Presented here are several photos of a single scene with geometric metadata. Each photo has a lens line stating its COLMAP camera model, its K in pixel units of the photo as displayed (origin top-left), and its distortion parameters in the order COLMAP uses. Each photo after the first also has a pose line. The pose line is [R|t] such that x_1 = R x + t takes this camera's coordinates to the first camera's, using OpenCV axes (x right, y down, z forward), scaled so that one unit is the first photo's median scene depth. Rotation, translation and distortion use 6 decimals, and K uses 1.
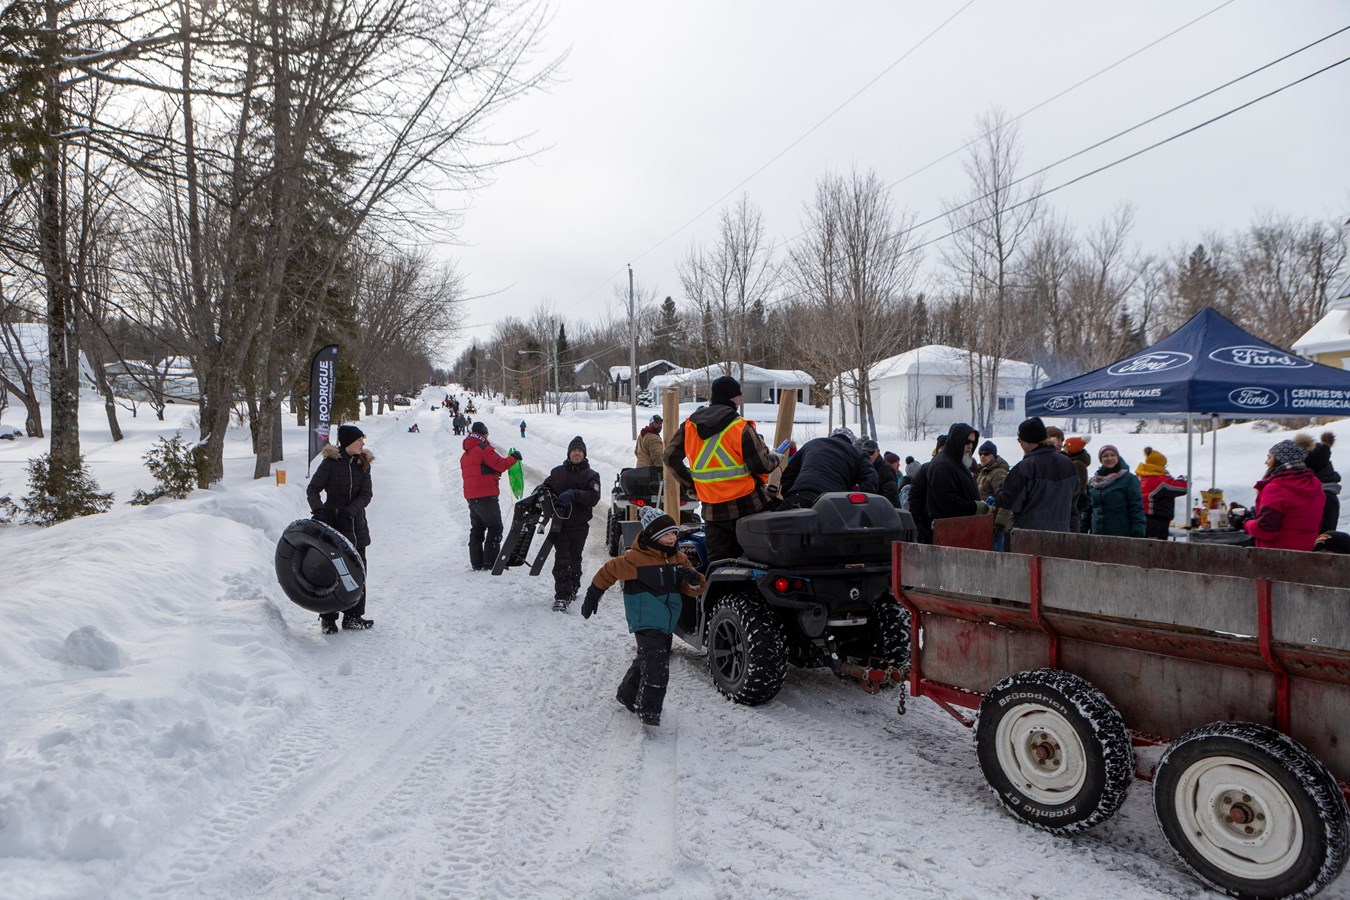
lens RADIAL K [[891.9, 0, 675.0], [0, 891.9, 450.0], [0, 0, 1]] dist [-0.080852, -0.000687]
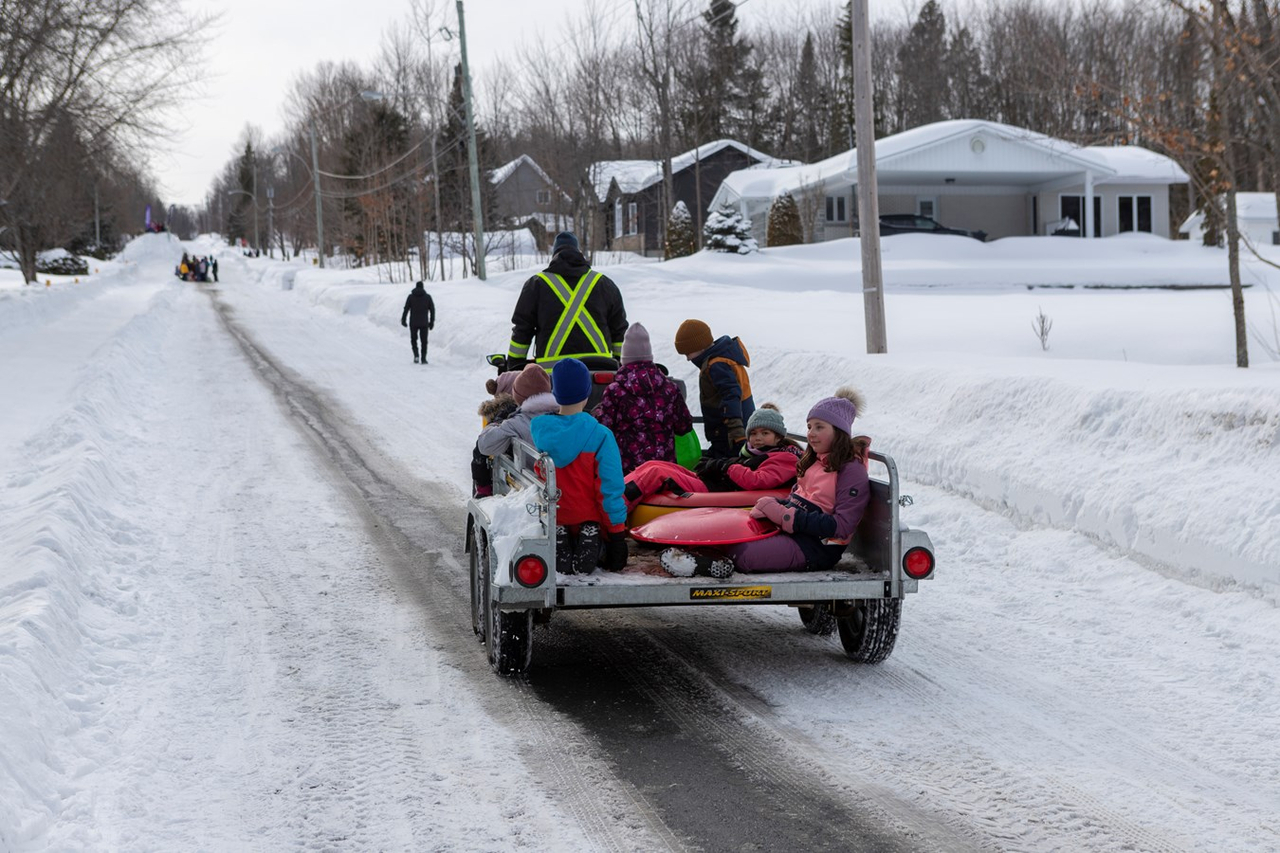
lens RADIAL K [[1919.3, 0, 640.0], [0, 1919.3, 426.5], [0, 0, 1]] dist [-0.045736, -0.088171]
pose [[0.999461, -0.020373, -0.025761, -0.030791], [0.021128, 0.999345, 0.029390, -0.002044], [0.025146, -0.029918, 0.999236, 0.154694]]
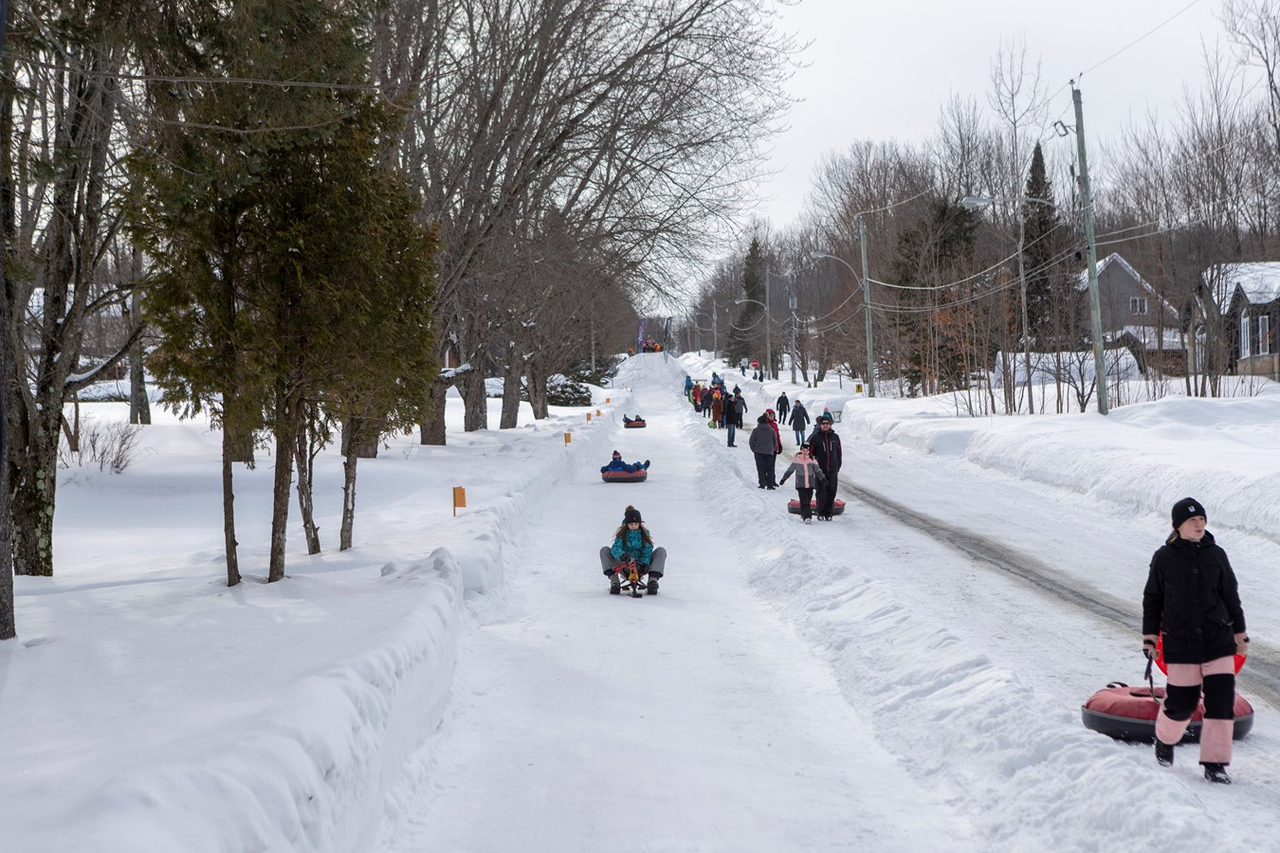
lens RADIAL K [[2472.4, 0, 640.0], [0, 2472.4, 426.5], [0, 0, 1]] dist [-0.020807, -0.262266]
pose [[0.964692, -0.023280, -0.262350, -0.038037], [0.012302, 0.998982, -0.043411, -0.001241], [0.263093, 0.038651, 0.963996, 0.107533]]
